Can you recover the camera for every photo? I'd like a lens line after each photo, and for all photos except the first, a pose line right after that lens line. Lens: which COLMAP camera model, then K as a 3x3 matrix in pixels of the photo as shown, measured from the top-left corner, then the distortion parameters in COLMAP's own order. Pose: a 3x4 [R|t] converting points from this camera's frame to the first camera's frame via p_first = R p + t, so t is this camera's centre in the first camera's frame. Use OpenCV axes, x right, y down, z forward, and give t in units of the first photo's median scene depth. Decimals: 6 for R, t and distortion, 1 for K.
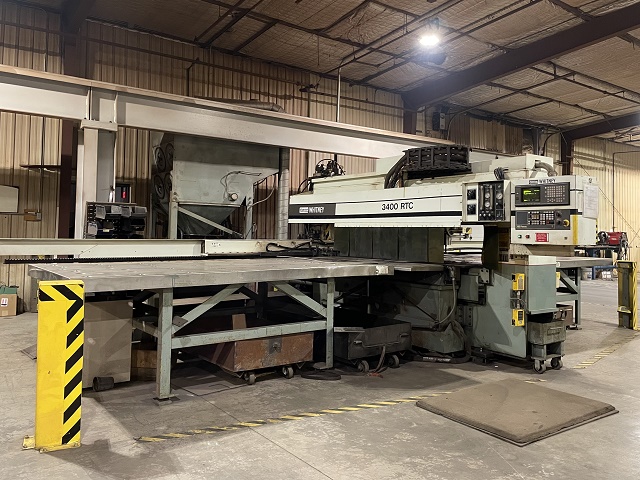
lens RADIAL K [[447.3, 0, 316.2], [0, 447.3, 239.9], [0, 0, 1]] dist [-0.008880, -0.001185]
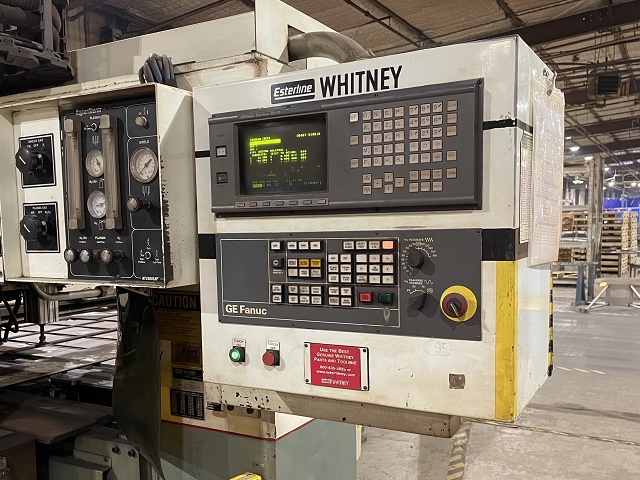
lens RADIAL K [[703.5, 0, 320.4], [0, 703.5, 245.4], [0, 0, 1]] dist [0.000245, 0.000000]
pose [[0.862944, -0.012624, 0.505142, 0.320665], [0.030594, 0.999159, -0.027294, -0.049918], [-0.504373, 0.039007, 0.862605, 0.687872]]
